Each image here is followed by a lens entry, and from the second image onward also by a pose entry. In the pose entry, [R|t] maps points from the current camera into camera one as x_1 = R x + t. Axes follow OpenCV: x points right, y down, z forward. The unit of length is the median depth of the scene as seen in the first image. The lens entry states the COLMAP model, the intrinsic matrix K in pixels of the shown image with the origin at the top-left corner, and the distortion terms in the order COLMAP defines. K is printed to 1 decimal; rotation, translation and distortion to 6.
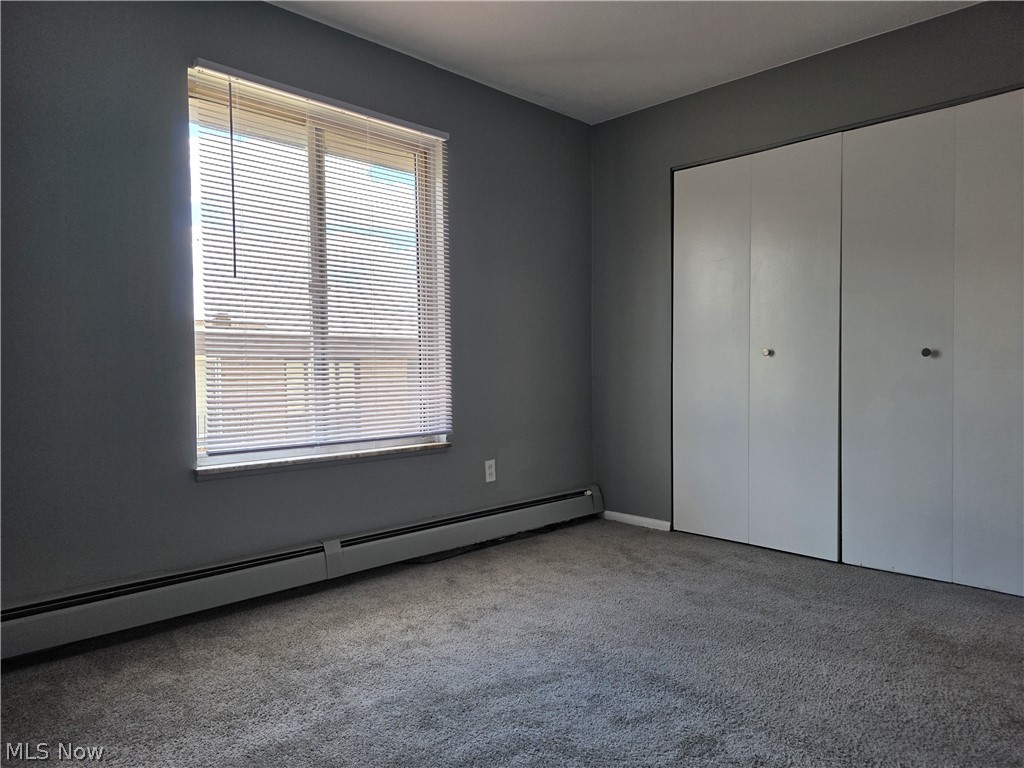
lens RADIAL K [[682.7, 0, 526.0], [0, 682.7, 382.3], [0, 0, 1]] dist [0.057604, -0.063548]
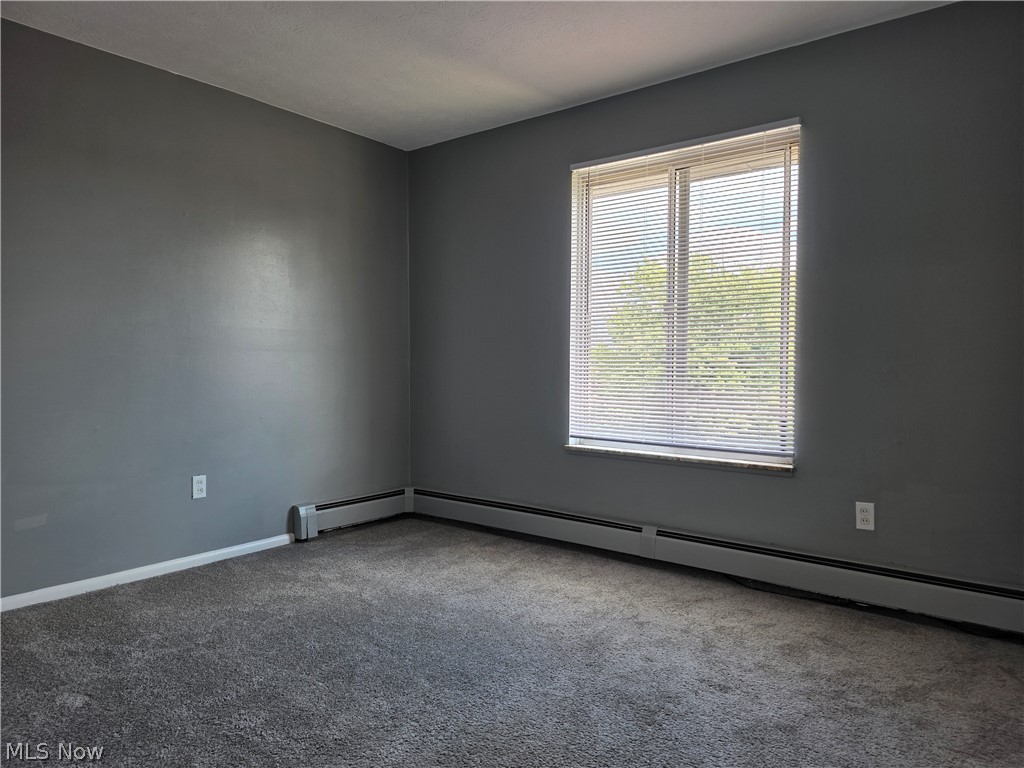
lens RADIAL K [[682.7, 0, 526.0], [0, 682.7, 382.3], [0, 0, 1]] dist [0.057604, -0.063548]
pose [[0.137324, 0.039847, -0.989724, 0.817960], [-0.027399, 0.998961, 0.036417, -0.051173], [0.990147, 0.022116, 0.138273, 0.607684]]
